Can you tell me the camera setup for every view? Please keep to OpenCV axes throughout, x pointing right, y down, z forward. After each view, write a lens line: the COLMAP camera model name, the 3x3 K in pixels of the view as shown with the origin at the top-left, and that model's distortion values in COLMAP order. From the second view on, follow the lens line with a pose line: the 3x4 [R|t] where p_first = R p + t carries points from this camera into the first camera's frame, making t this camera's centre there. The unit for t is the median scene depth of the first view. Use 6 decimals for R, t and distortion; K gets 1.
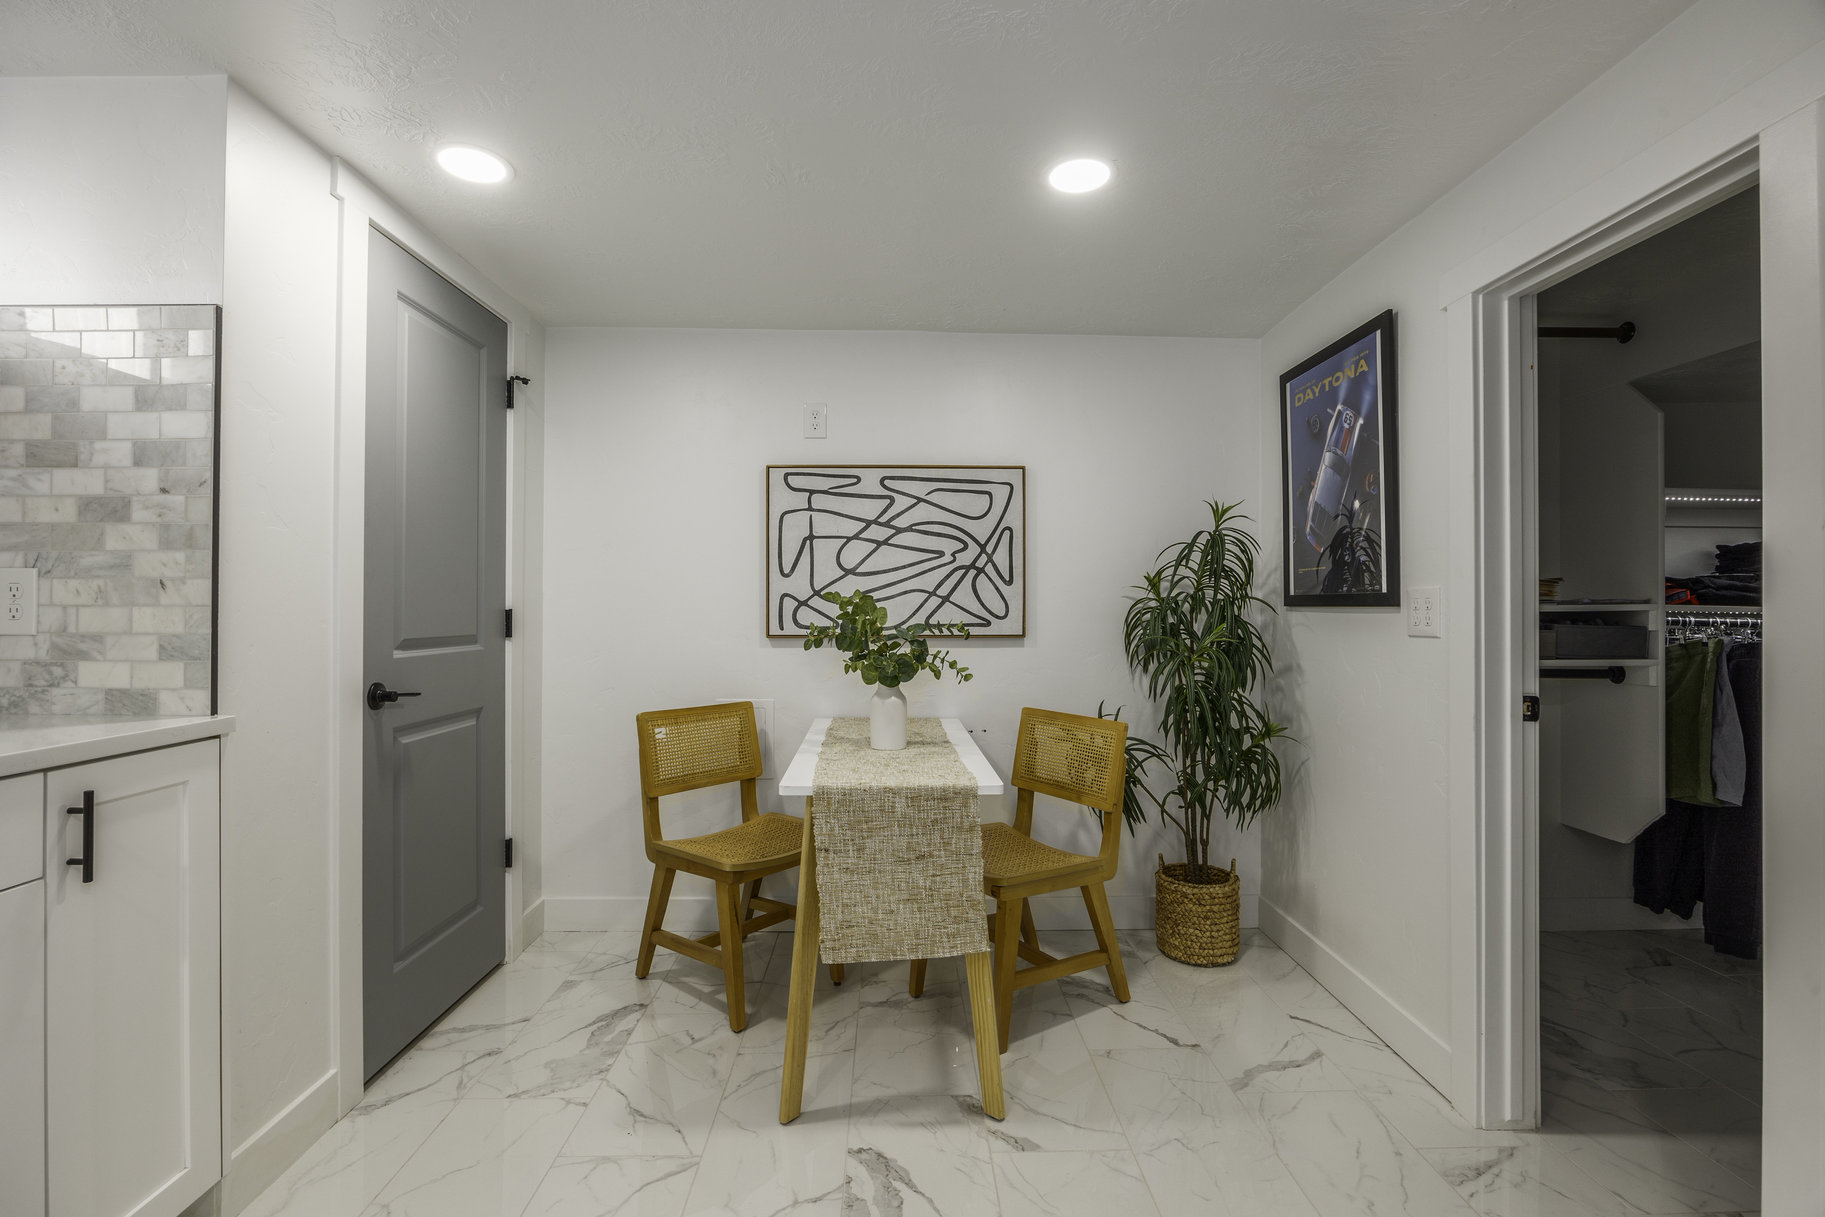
lens RADIAL K [[807.4, 0, 906.2], [0, 807.4, 598.1], [0, 0, 1]] dist [-0.010034, 0.000578]
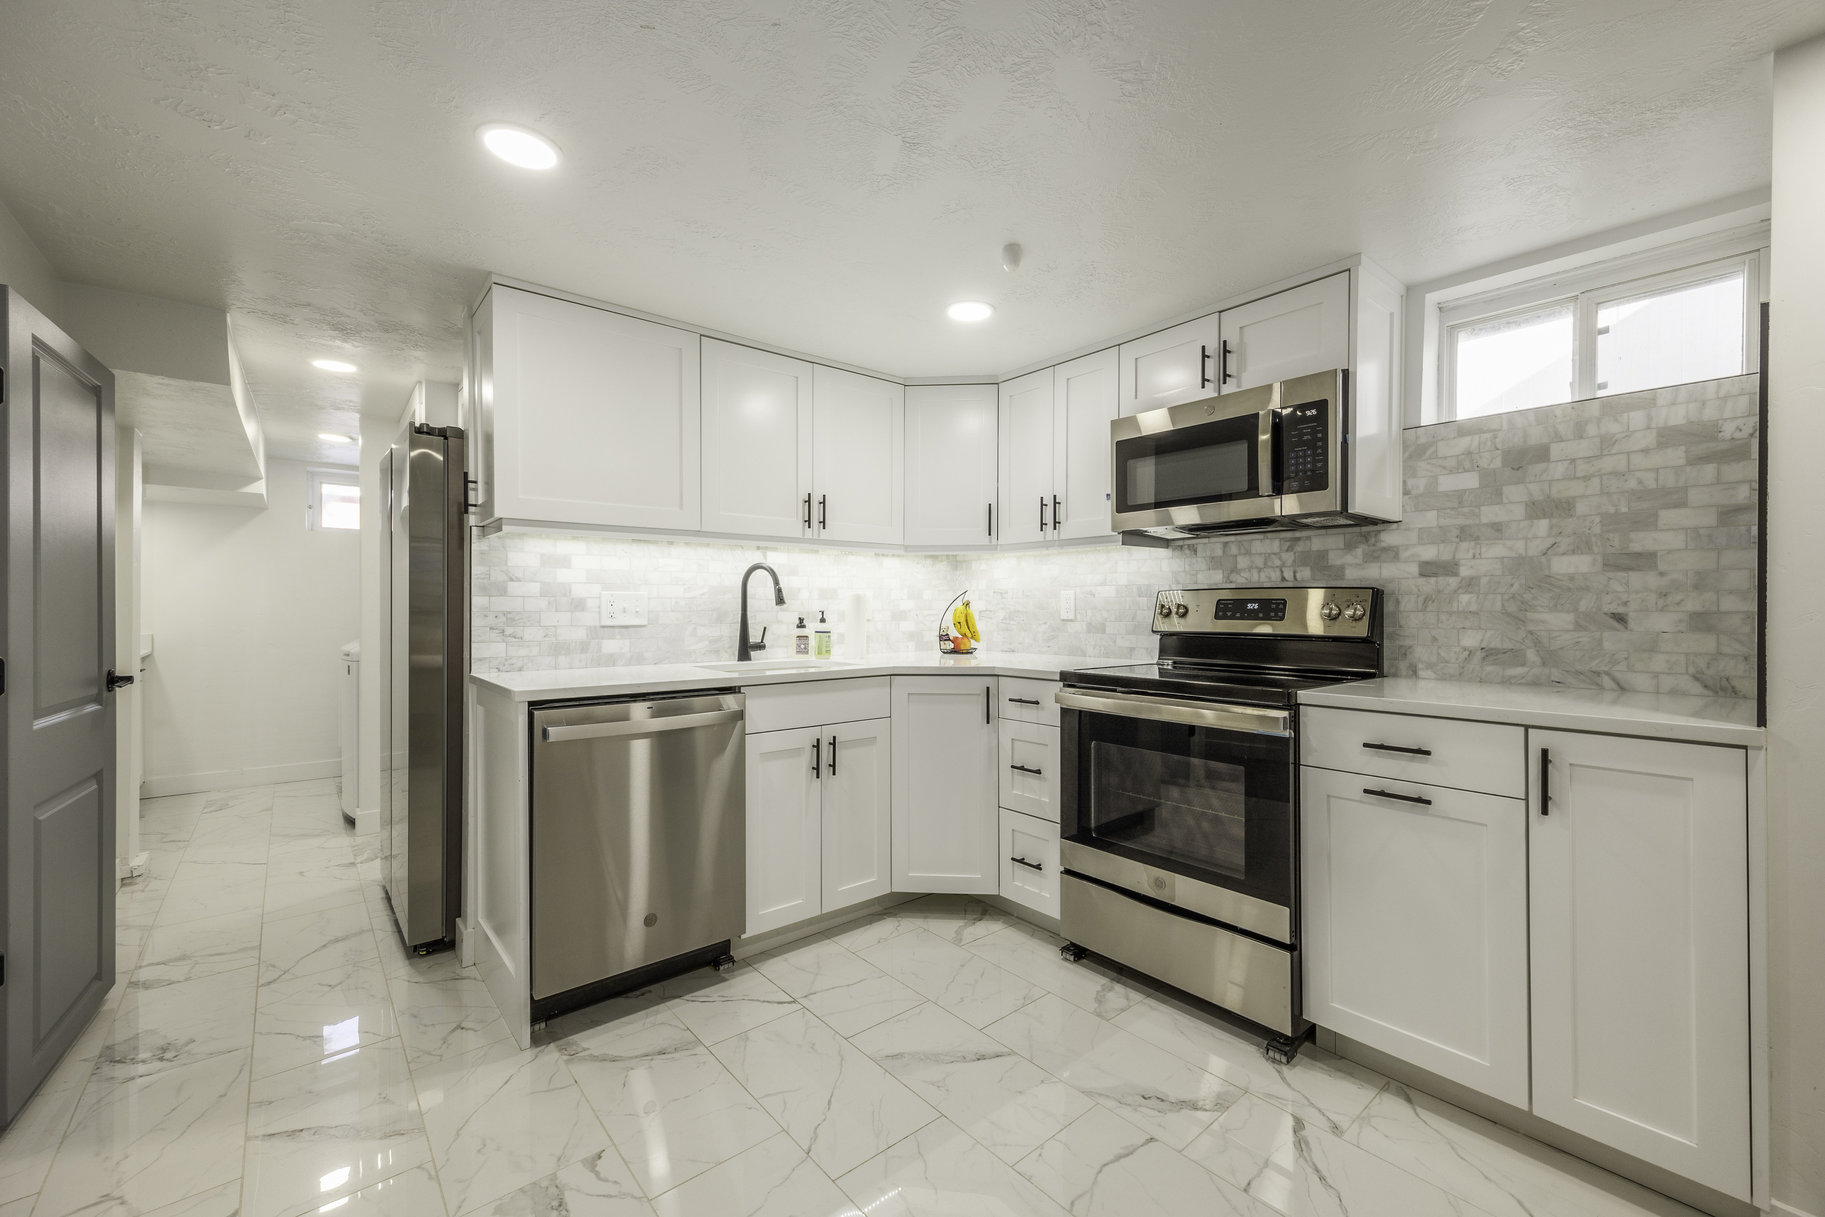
lens RADIAL K [[750.0, 0, 920.1], [0, 750.0, 607.8], [0, 0, 1]] dist [0.011288, 0.000020]
pose [[-0.777897, -0.003469, -0.628382, 0.328523], [0.003249, 0.999949, -0.009543, 0.004633], [0.628383, -0.009466, -0.777847, 0.694231]]
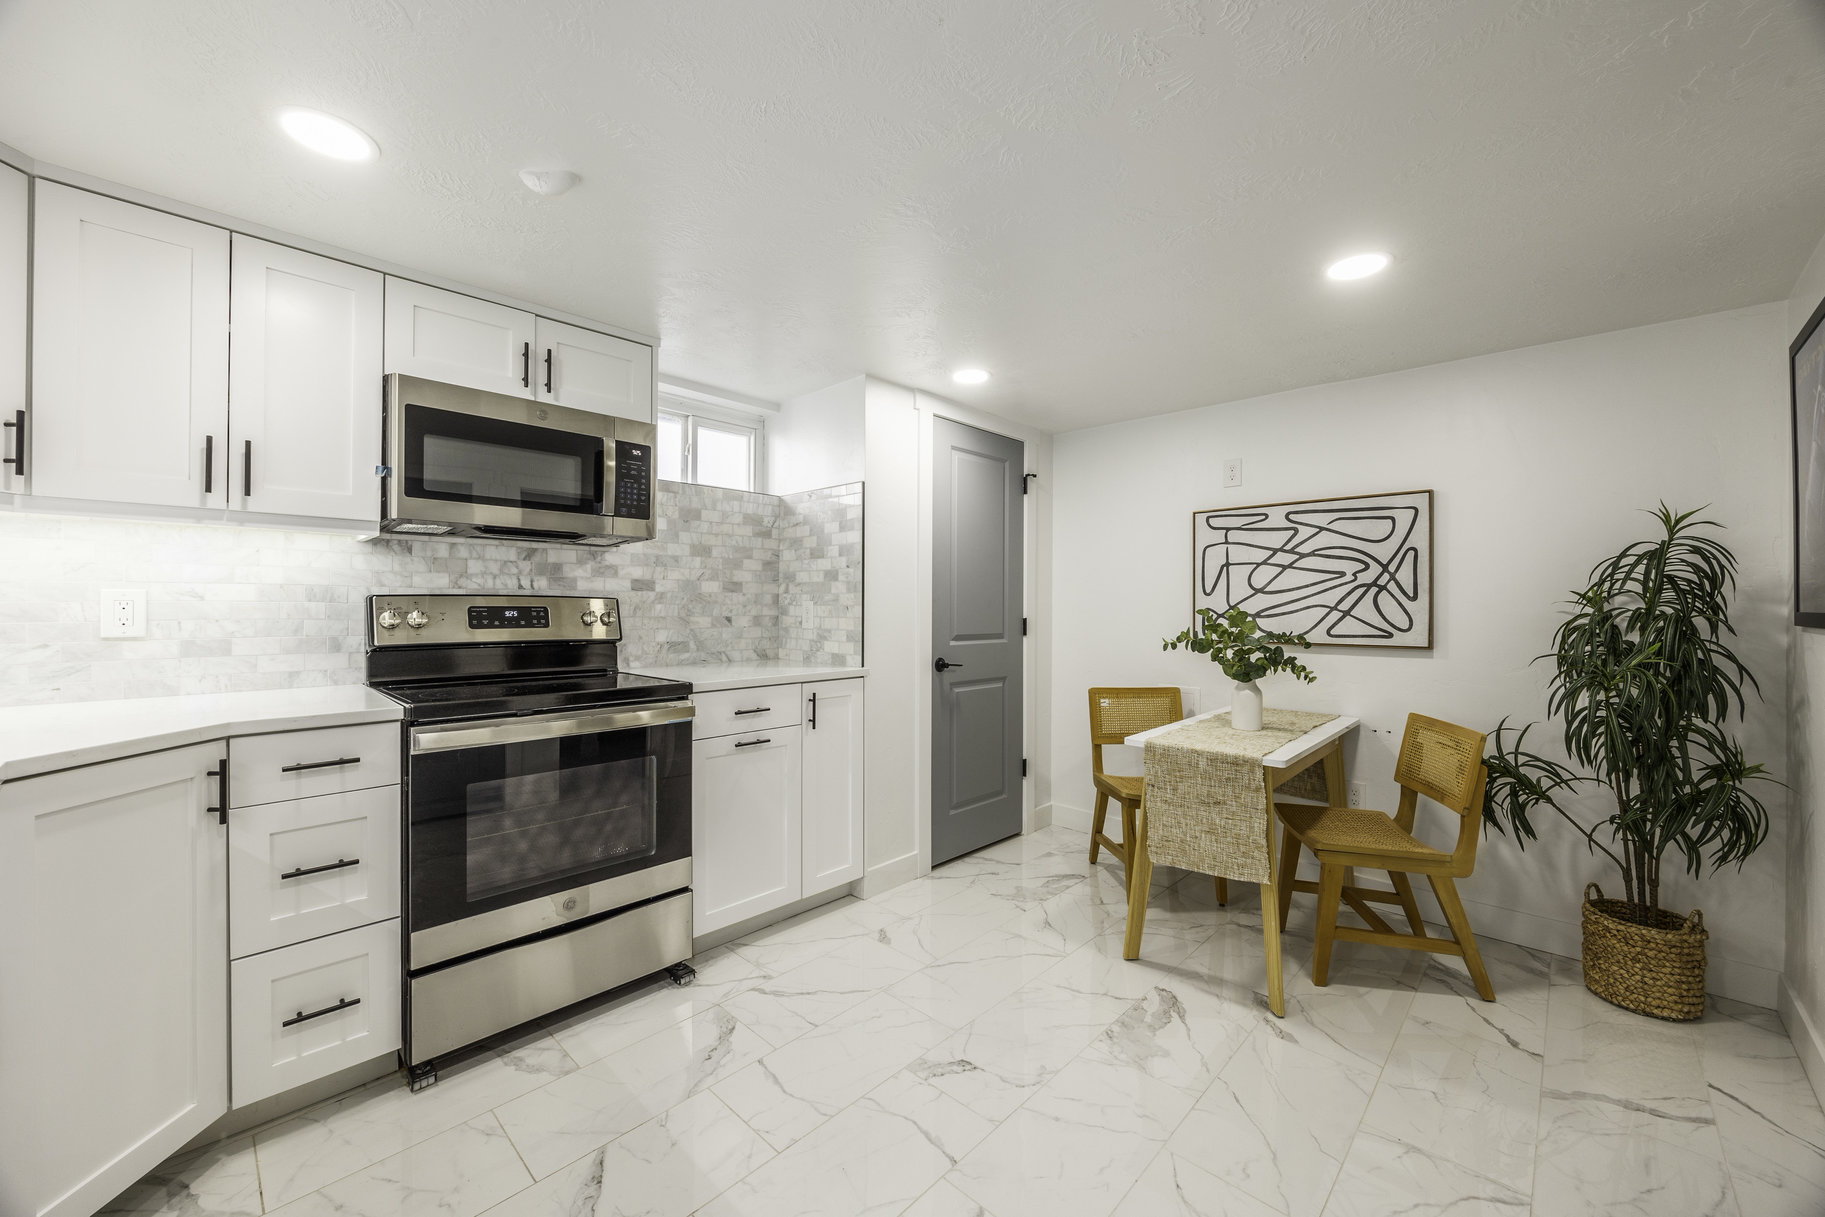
lens RADIAL K [[702.3, 0, 931.7], [0, 702.3, 608.4], [0, 0, 1]] dist [0.004092, 0.000008]
pose [[0.716609, 0.003140, -0.697468, 0.404973], [0.004143, 0.999953, 0.008759, -0.021061], [0.697463, -0.009167, 0.716562, -0.164946]]
